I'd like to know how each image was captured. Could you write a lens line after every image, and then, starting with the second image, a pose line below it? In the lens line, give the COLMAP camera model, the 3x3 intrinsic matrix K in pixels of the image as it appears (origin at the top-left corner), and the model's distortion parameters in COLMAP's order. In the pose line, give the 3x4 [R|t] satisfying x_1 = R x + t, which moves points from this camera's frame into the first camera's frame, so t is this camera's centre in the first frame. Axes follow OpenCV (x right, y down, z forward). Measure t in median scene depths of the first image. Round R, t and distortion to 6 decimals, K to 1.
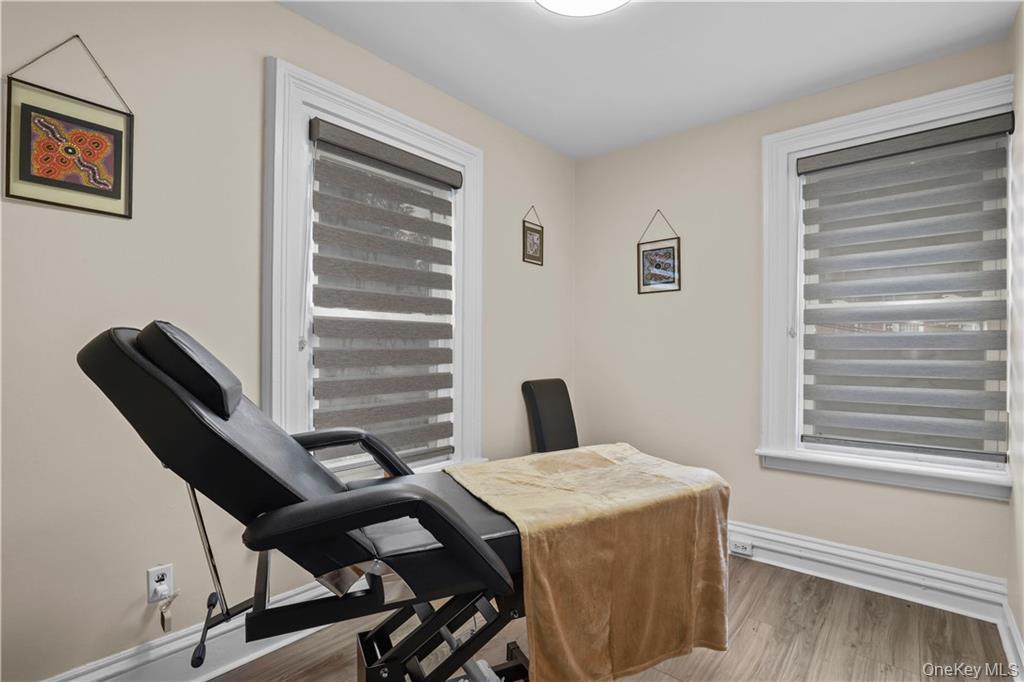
lens RADIAL K [[470.8, 0, 516.2], [0, 470.8, 347.9], [0, 0, 1]] dist [-0.002613, -0.000094]
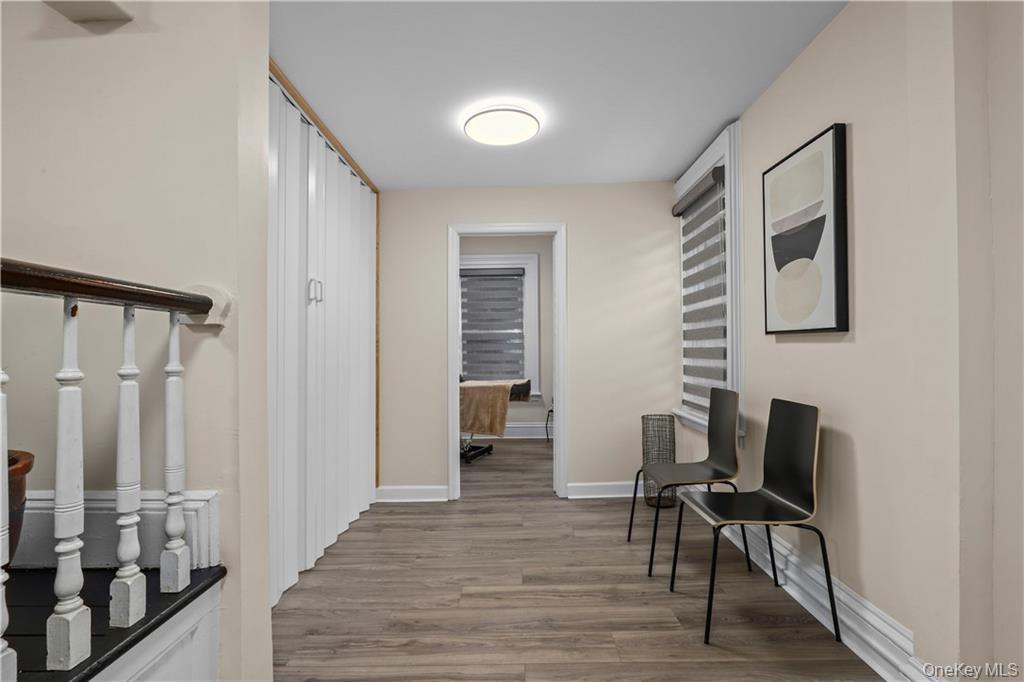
lens RADIAL K [[496.8, 0, 515.1], [0, 496.8, 344.6], [0, 0, 1]] dist [-0.012641, 0.002393]
pose [[0.750102, -0.000956, 0.661321, -0.855013], [0.005100, 0.999978, -0.004340, -0.012732], [-0.661302, 0.006628, 0.750090, -1.074283]]
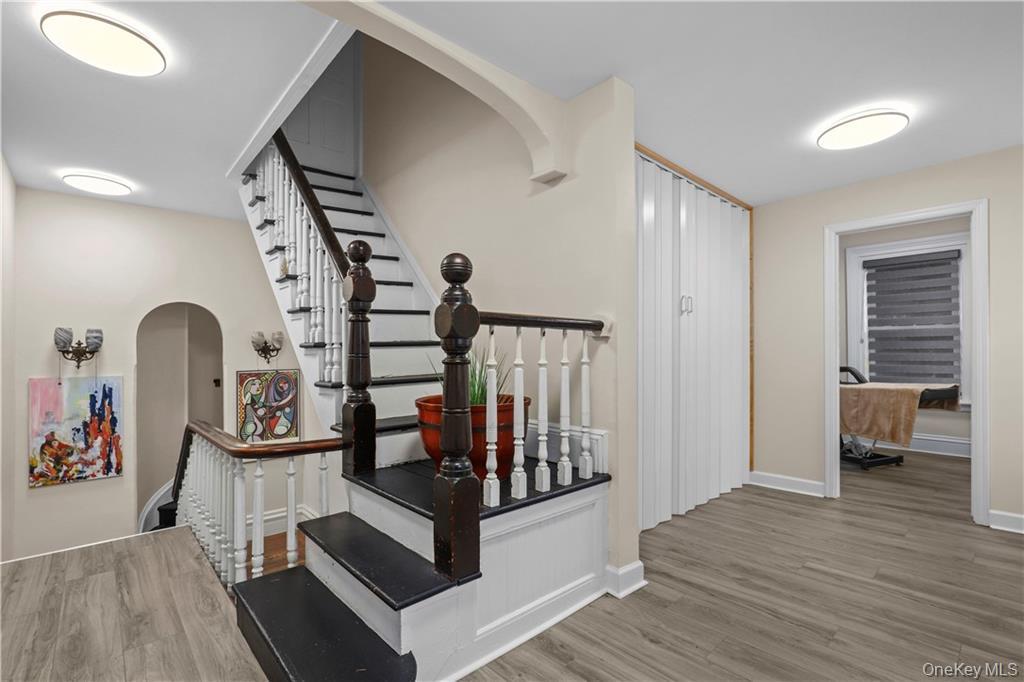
lens RADIAL K [[470.8, 0, 509.6], [0, 470.8, 342.0], [0, 0, 1]] dist [-0.002613, -0.000094]
pose [[0.995592, -0.006364, -0.093571, -0.843960], [0.005587, 0.999948, -0.008557, -0.020107], [0.093621, 0.007997, 0.995576, -1.332707]]
